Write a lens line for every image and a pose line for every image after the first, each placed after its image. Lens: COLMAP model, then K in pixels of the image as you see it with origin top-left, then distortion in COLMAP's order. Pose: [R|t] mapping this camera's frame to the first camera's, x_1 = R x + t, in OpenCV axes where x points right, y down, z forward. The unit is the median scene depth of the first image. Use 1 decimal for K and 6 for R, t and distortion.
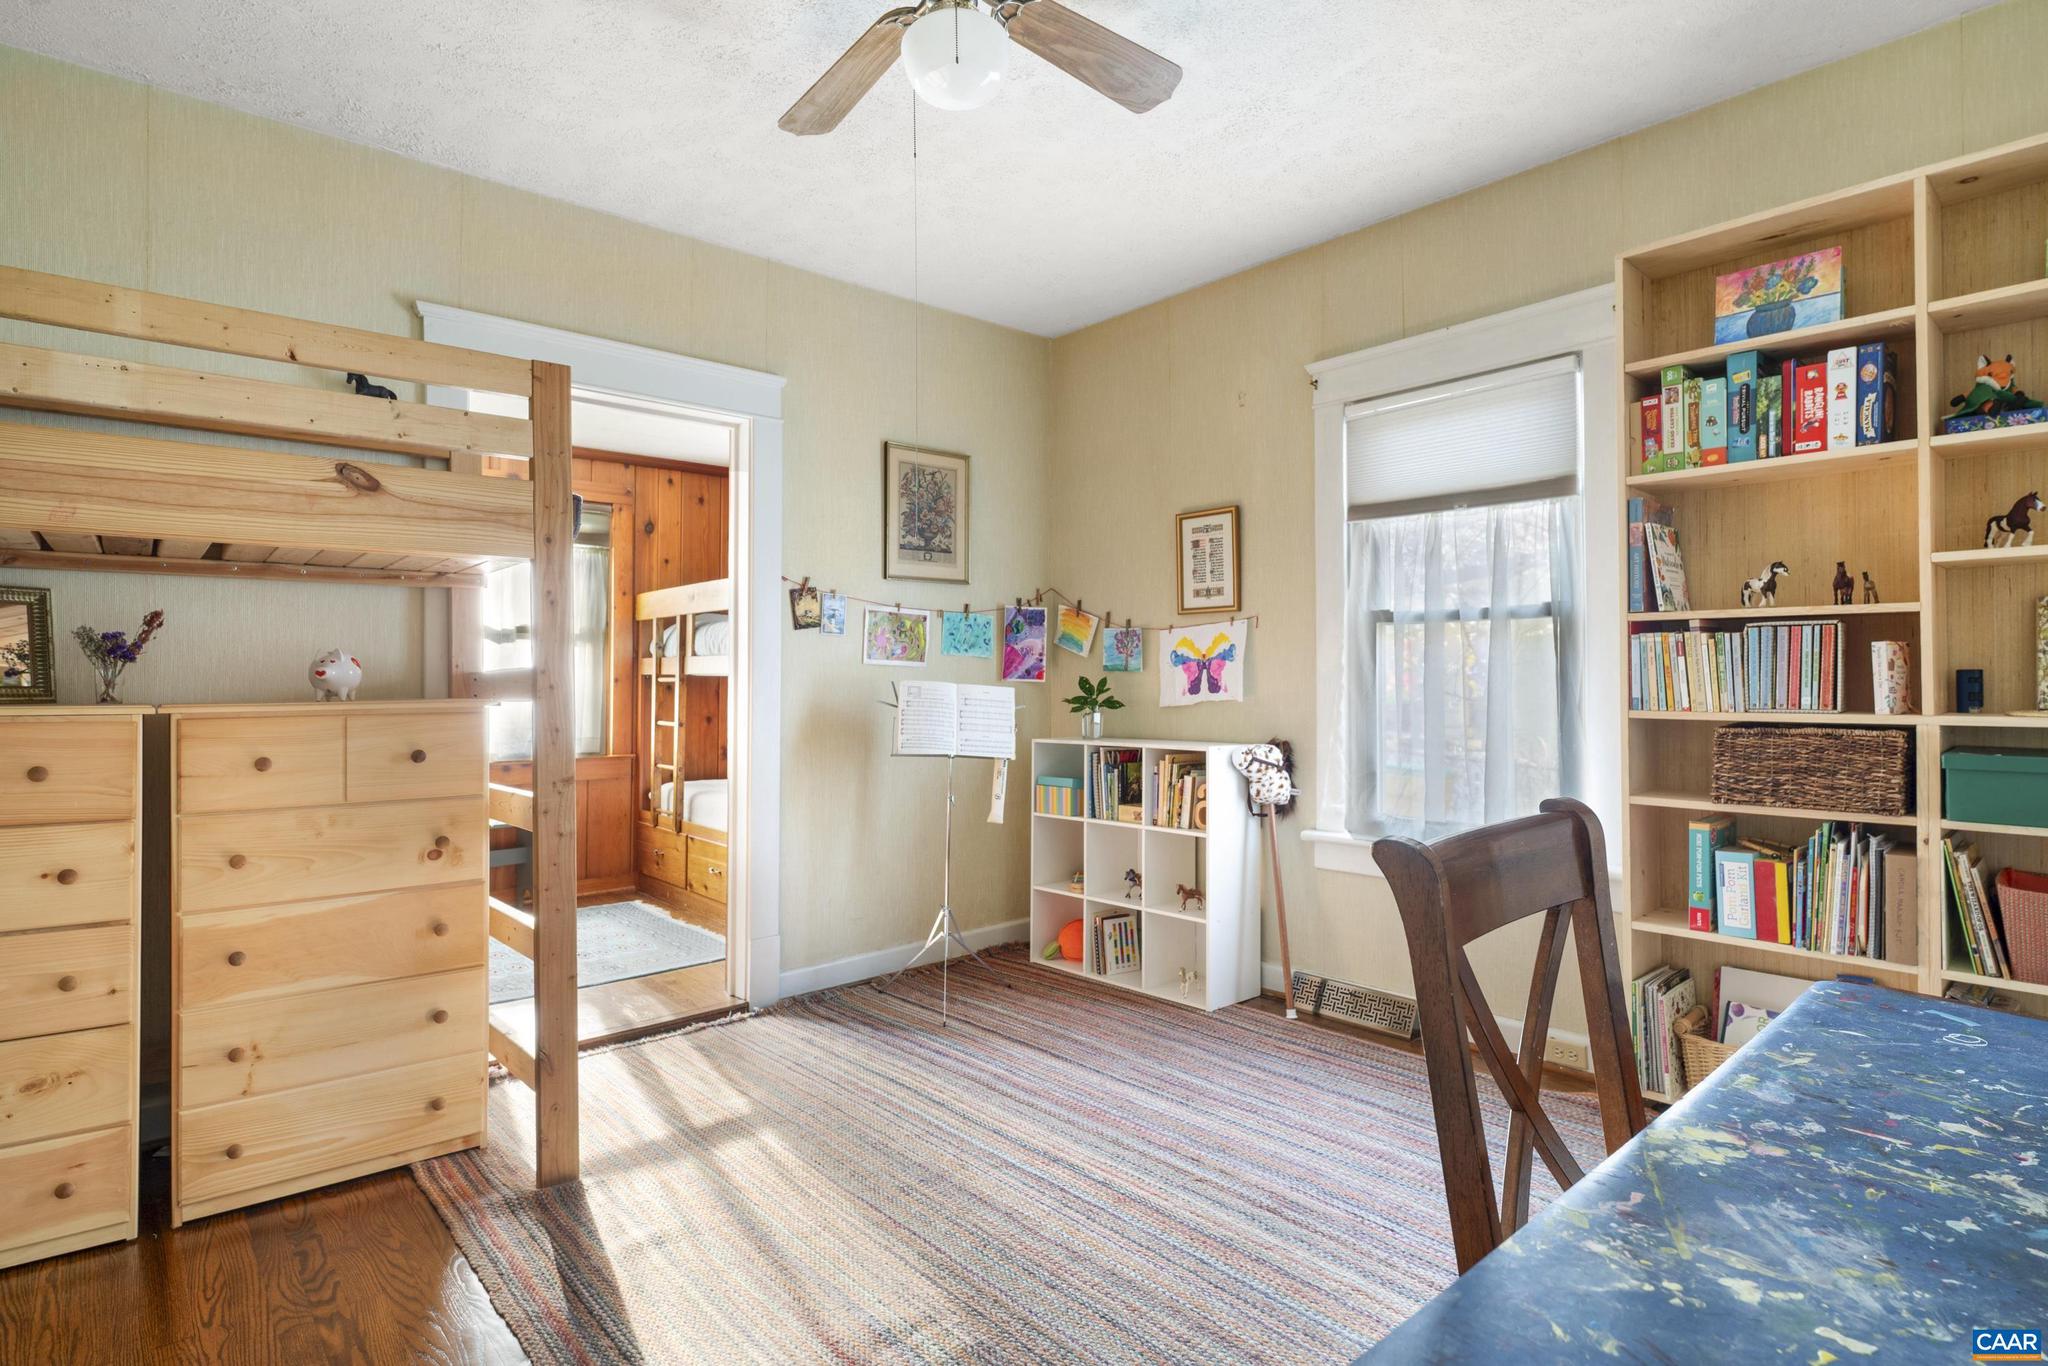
lens RADIAL K [[1077.9, 0, 1026.8], [0, 1077.9, 675.5], [0, 0, 1]] dist [-0.004244, -0.000689]
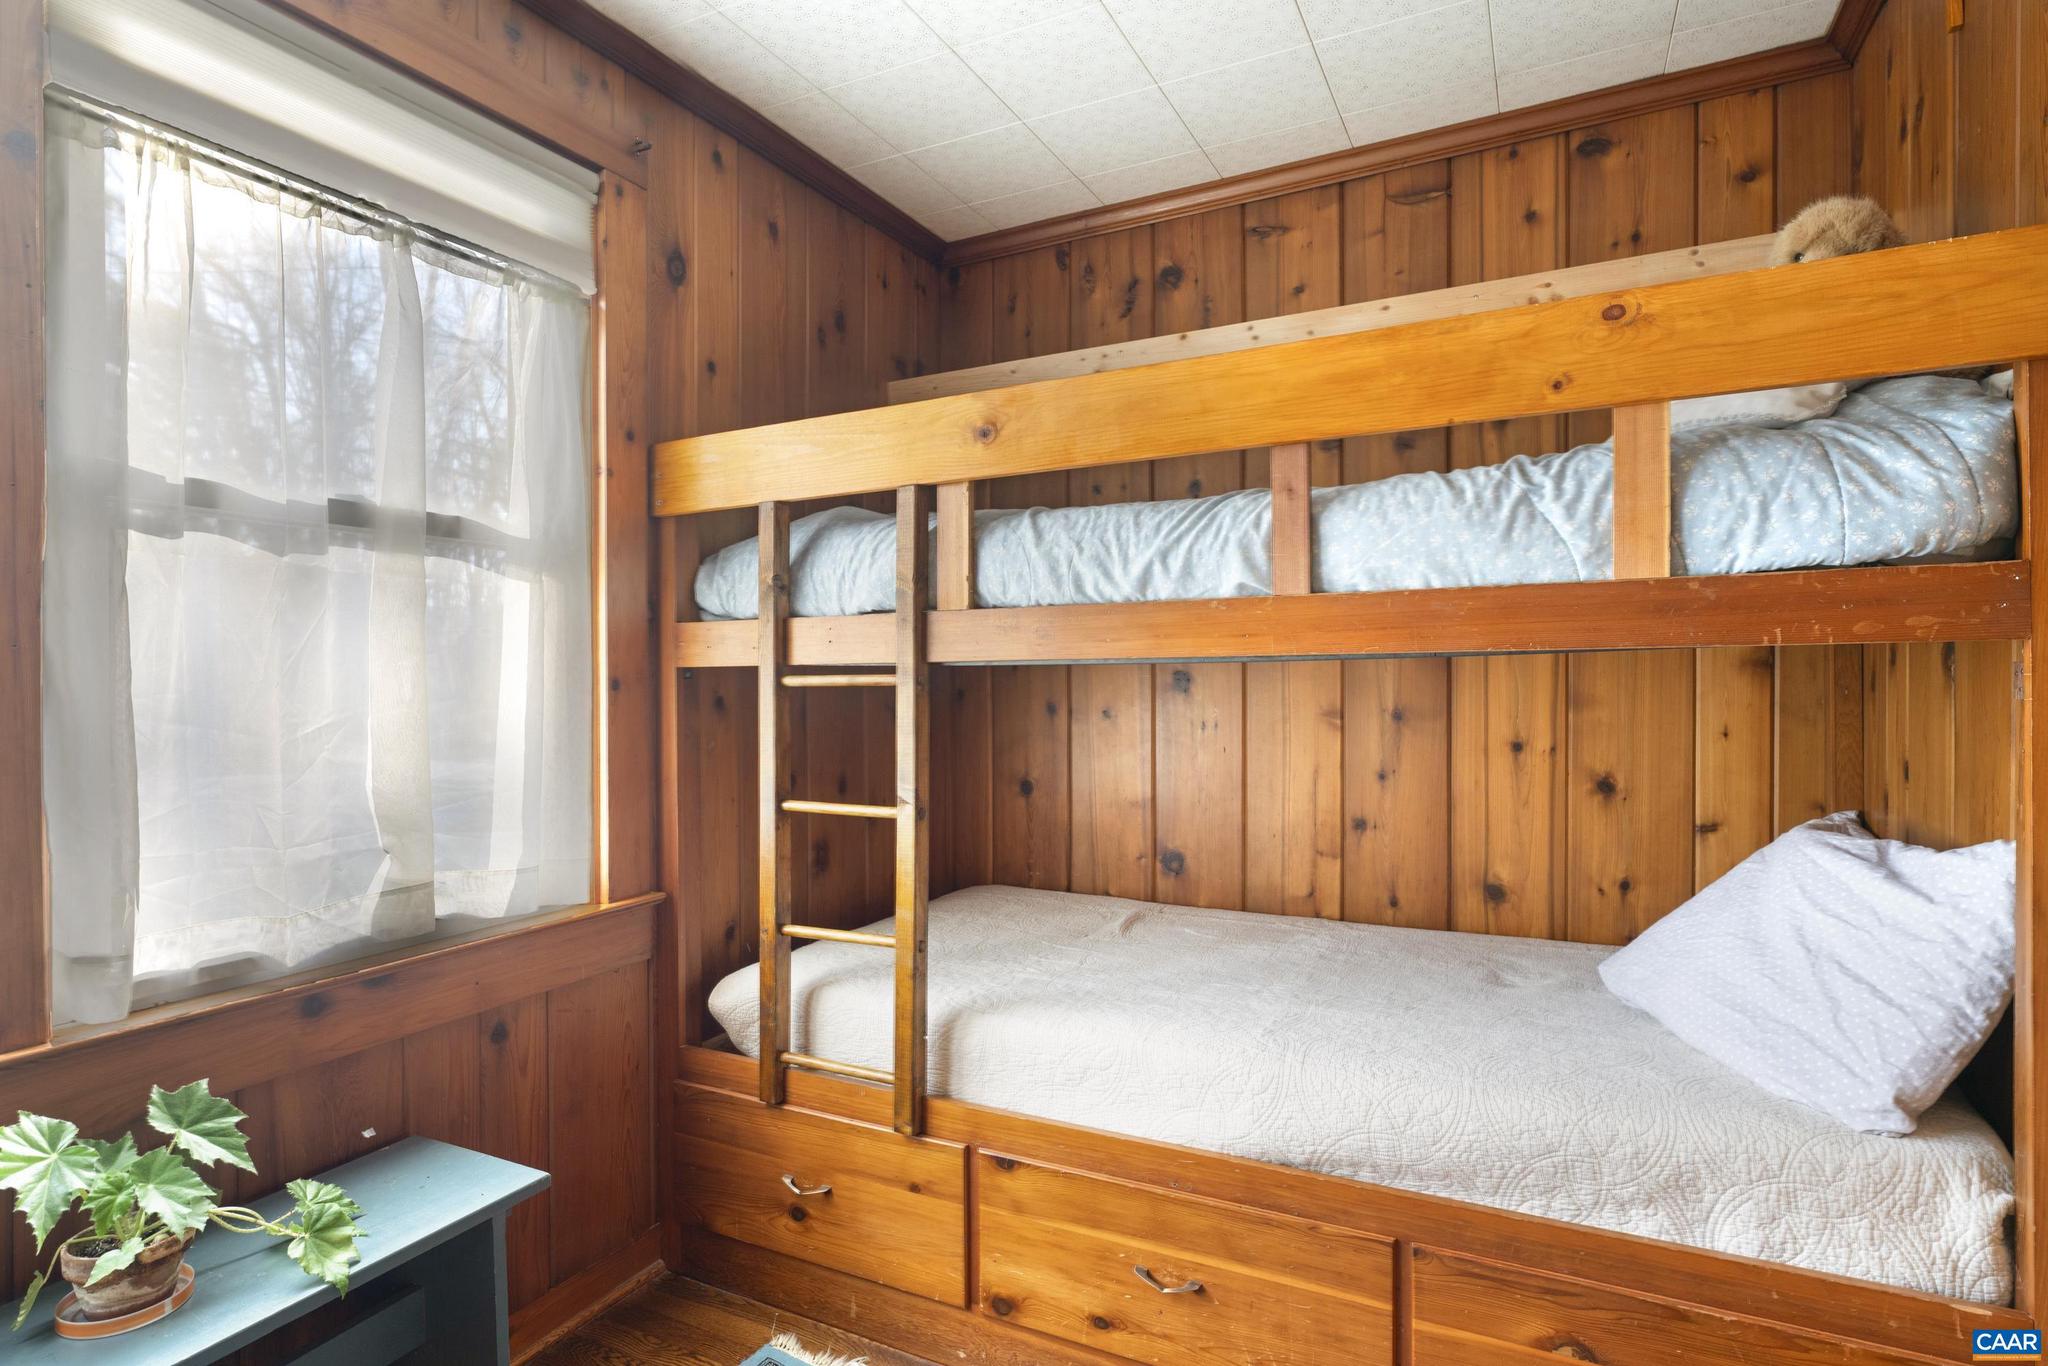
lens RADIAL K [[1077.9, 0, 1014.5], [0, 1077.9, 686.7], [0, 0, 1]] dist [-0.004244, -0.000689]
pose [[0.925697, -0.009170, 0.378154, -0.657181], [0.004957, 0.999914, 0.012114, 0.003506], [-0.378233, -0.009340, 0.925663, 1.054060]]
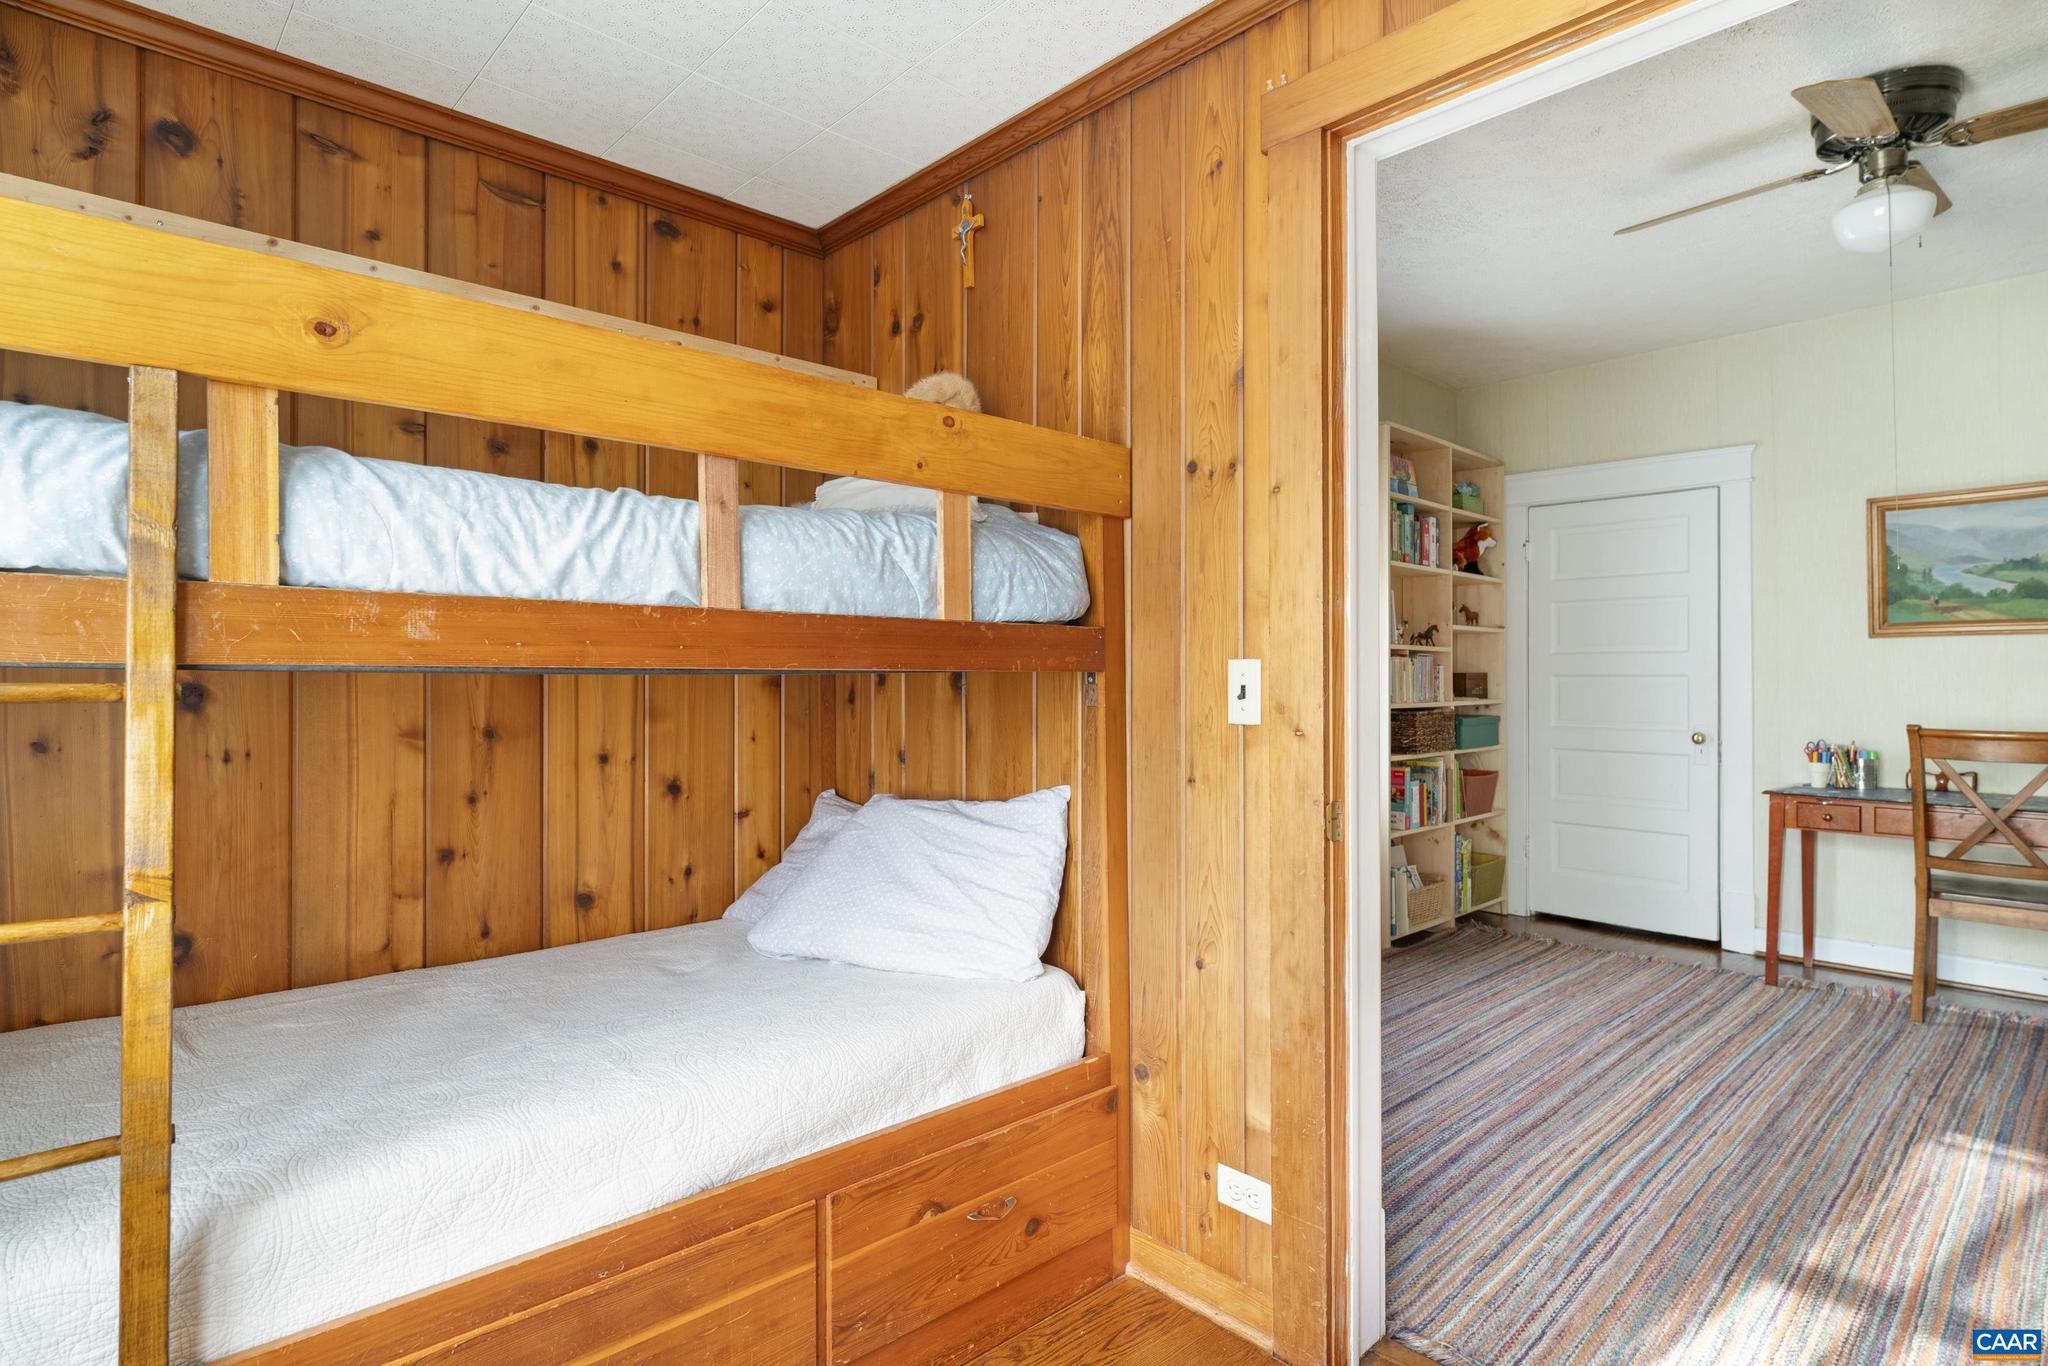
lens RADIAL K [[1077.9, 0, 962.1], [0, 1077.9, 692.2], [0, 0, 1]] dist [-0.004244, -0.000689]
pose [[-0.040601, -0.001048, 0.999175, -1.006372], [-0.003311, 0.999994, 0.000914, 0.007079], [-0.999170, -0.003271, -0.040604, 1.635774]]
